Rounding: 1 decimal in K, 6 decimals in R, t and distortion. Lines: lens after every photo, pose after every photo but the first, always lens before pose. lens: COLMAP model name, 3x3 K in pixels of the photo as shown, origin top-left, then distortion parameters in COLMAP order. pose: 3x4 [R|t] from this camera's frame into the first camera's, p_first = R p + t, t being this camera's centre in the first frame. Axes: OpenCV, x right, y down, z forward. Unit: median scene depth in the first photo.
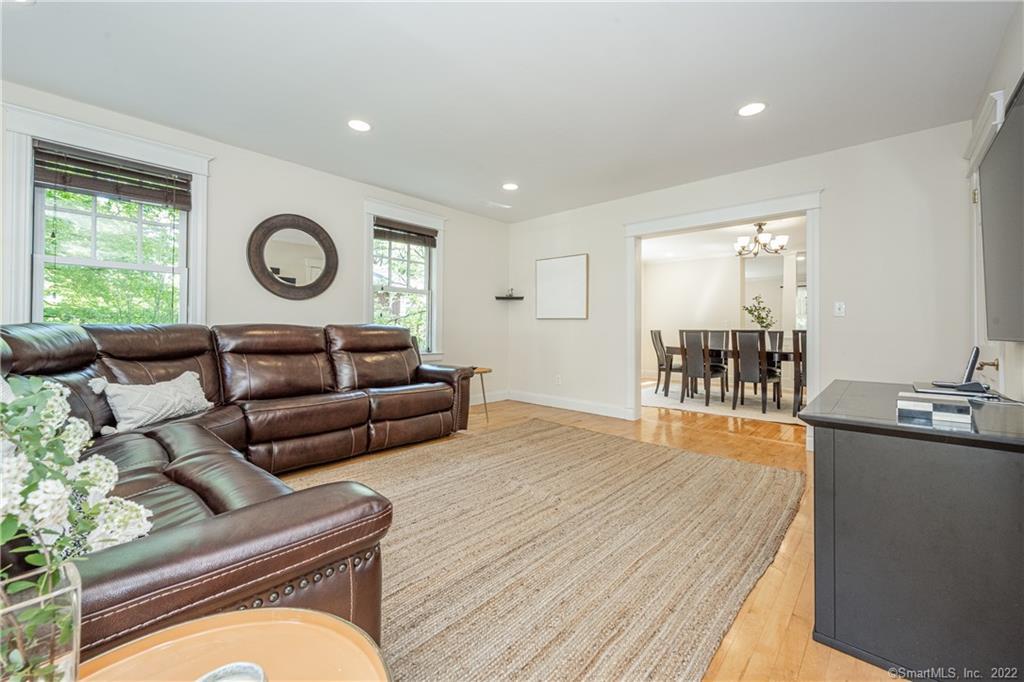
lens RADIAL K [[402.7, 0, 512.4], [0, 402.7, 333.1], [0, 0, 1]] dist [-0.002155, 0.000139]
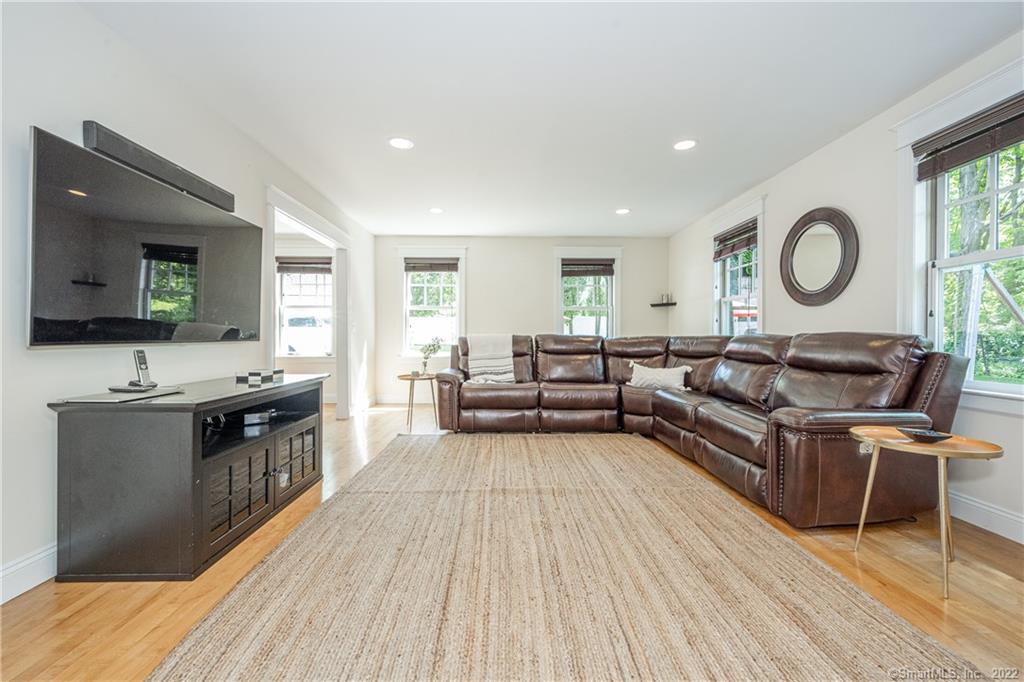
lens RADIAL K [[402.7, 0, 512.6], [0, 402.7, 337.6], [0, 0, 1]] dist [-0.002155, 0.000139]
pose [[-0.717202, -0.003731, -0.696856, 0.687569], [-0.006366, 0.999979, 0.001199, -0.011724], [0.696837, 0.005296, -0.717210, 1.455844]]
